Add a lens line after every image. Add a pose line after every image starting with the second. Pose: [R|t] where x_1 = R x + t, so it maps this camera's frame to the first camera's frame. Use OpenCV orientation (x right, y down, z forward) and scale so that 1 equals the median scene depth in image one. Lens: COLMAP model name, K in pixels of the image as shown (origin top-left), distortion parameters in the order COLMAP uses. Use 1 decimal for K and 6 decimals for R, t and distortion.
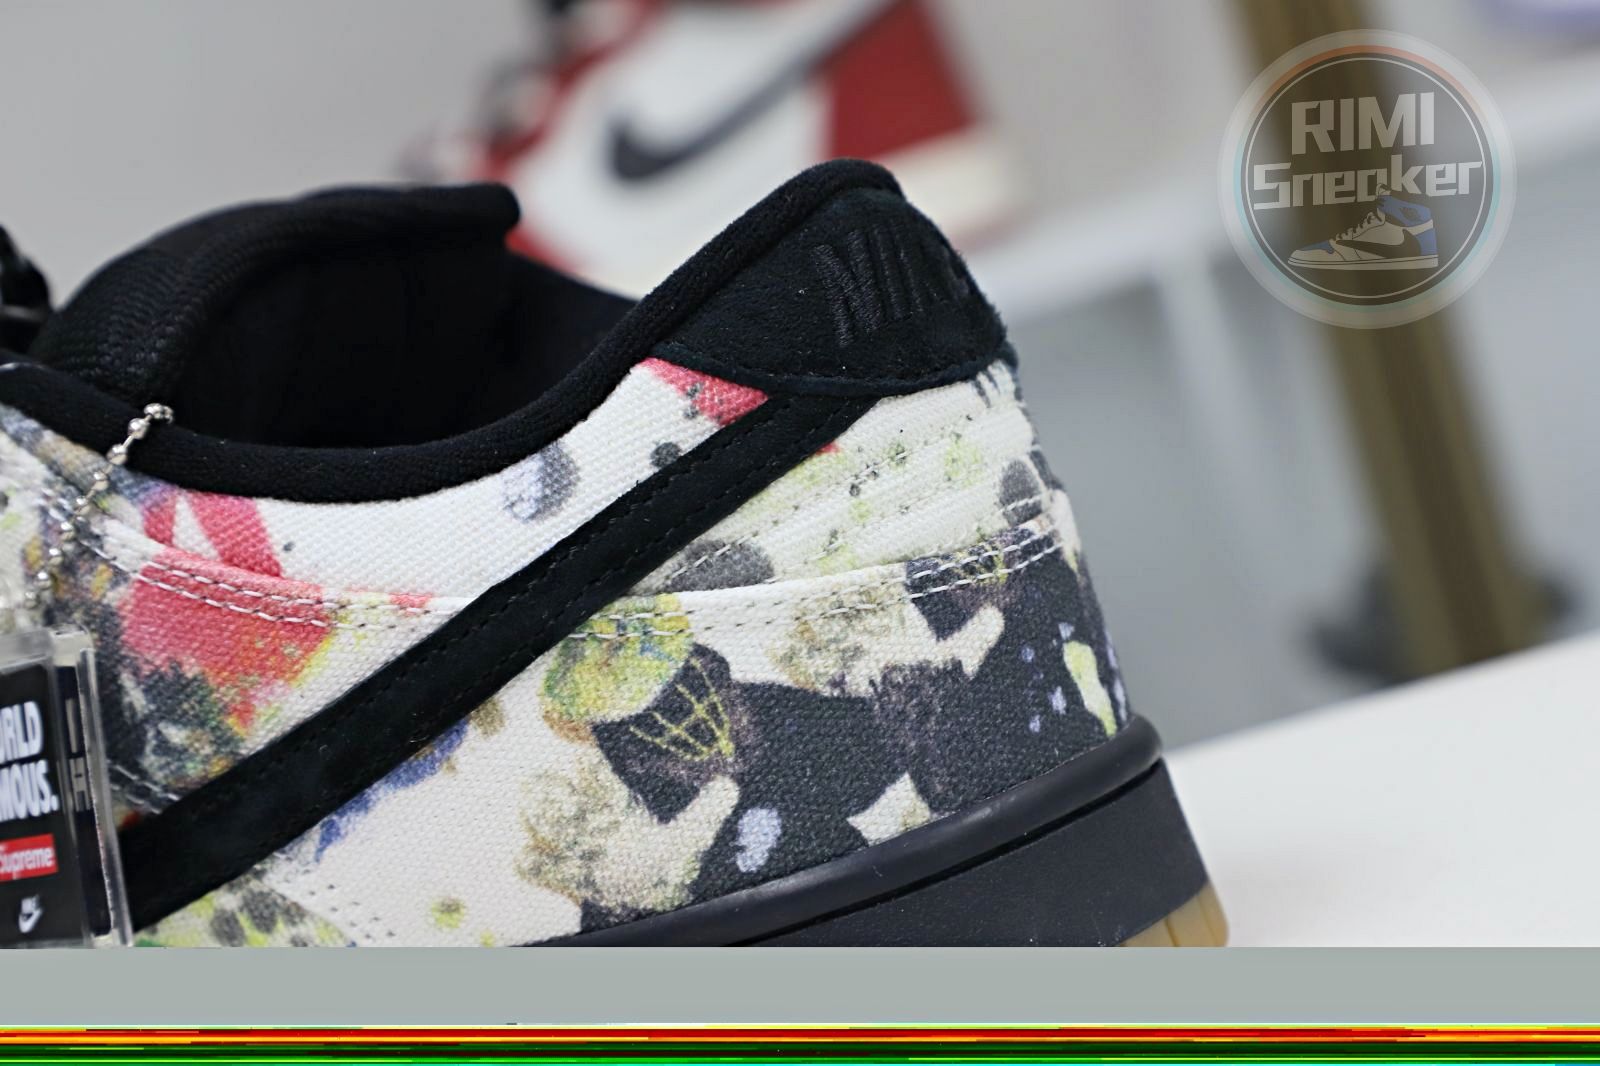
lens RADIAL K [[3933.4, 0, 797.4], [0, 3933.4, 523.4], [0, 0, 1]] dist [0.391887, 0.000000]
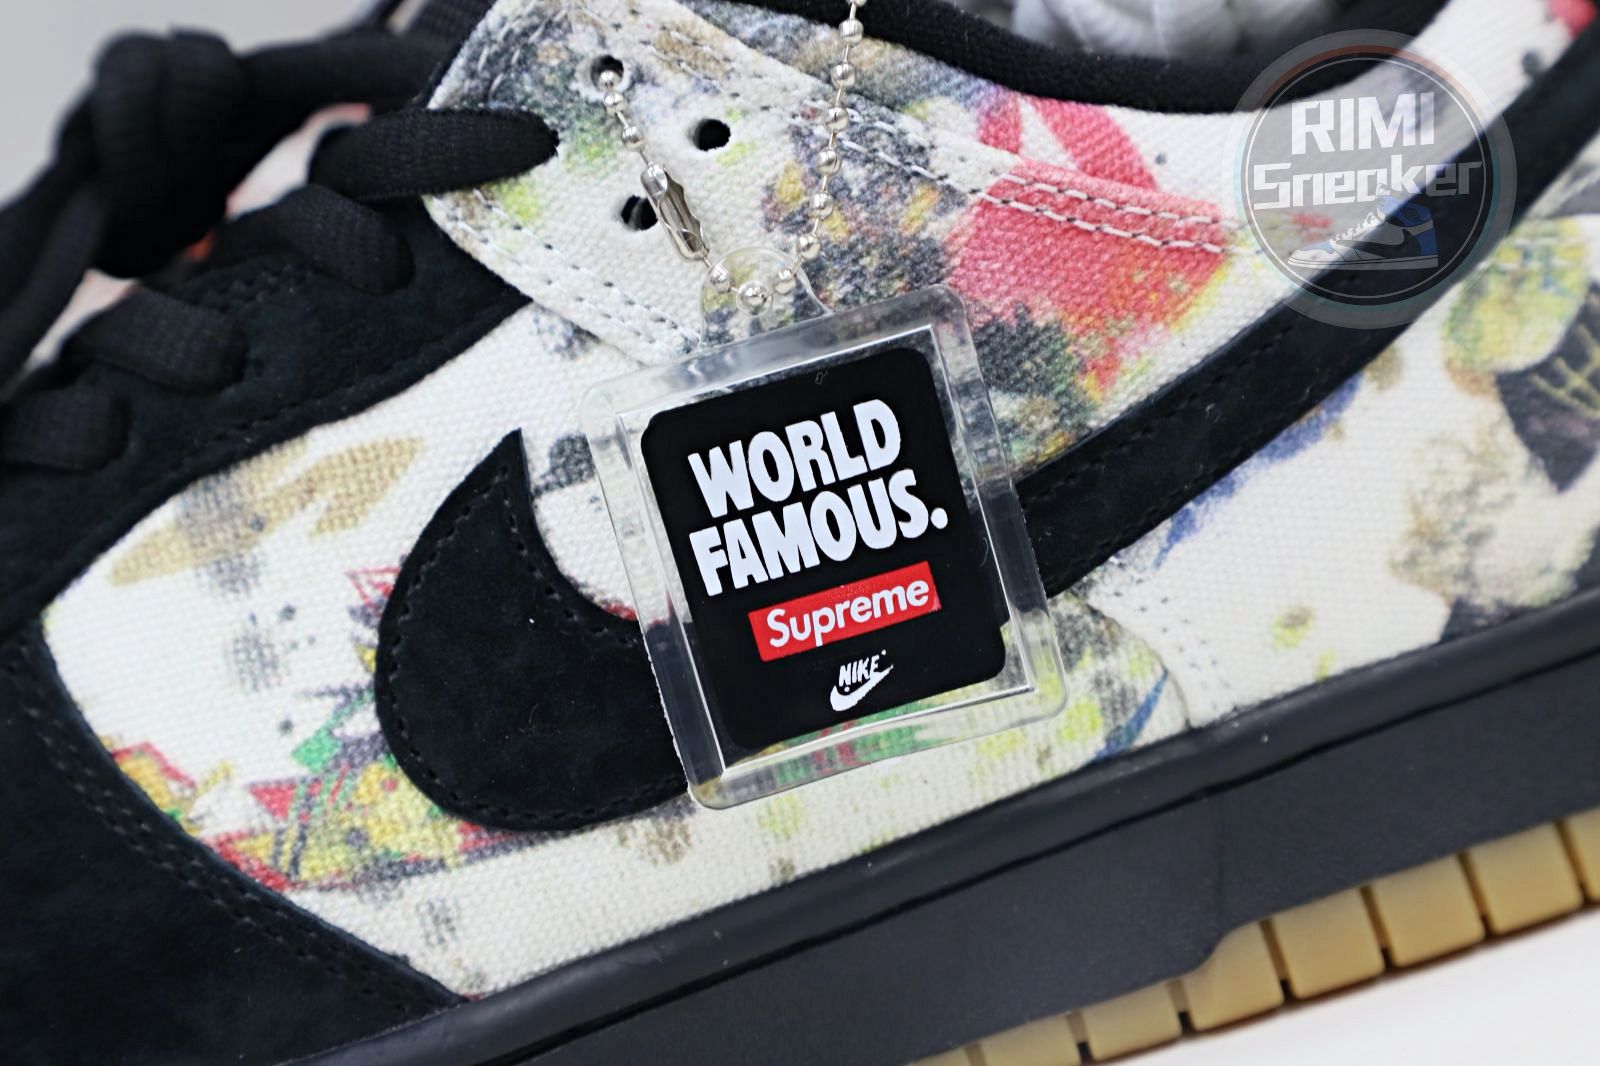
lens RADIAL K [[3933.4, 0, 811.3], [0, 3933.4, 545.4], [0, 0, 1]] dist [0.391887, 0.000000]
pose [[0.818695, 0.003860, 0.574216, -0.651720], [0.089408, 0.986925, -0.134109, 0.186067], [-0.567226, 0.161134, 0.807645, 0.401964]]
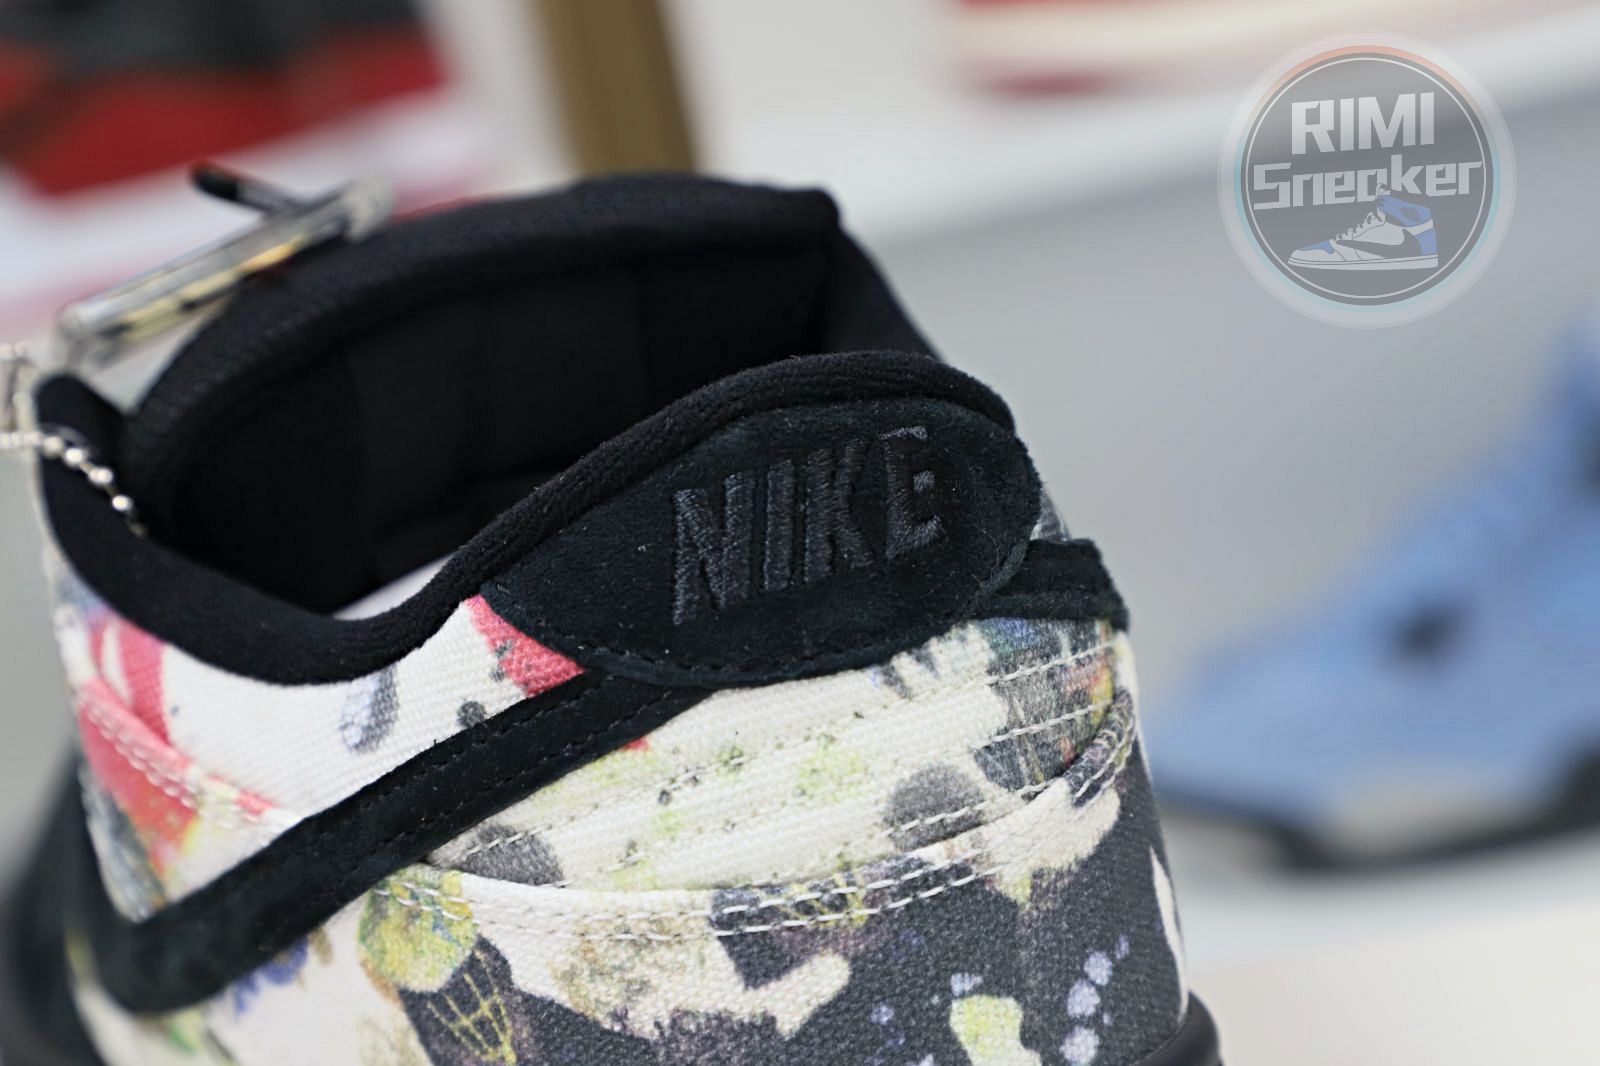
lens RADIAL K [[3933.4, 0, 802.1], [0, 3933.4, 540.2], [0, 0, 1]] dist [0.391887, 0.000000]
pose [[0.820158, 0.195766, -0.537603, 0.474467], [-0.057909, 0.963218, 0.262408, -0.280406], [0.569199, -0.184084, 0.801327, 0.357856]]
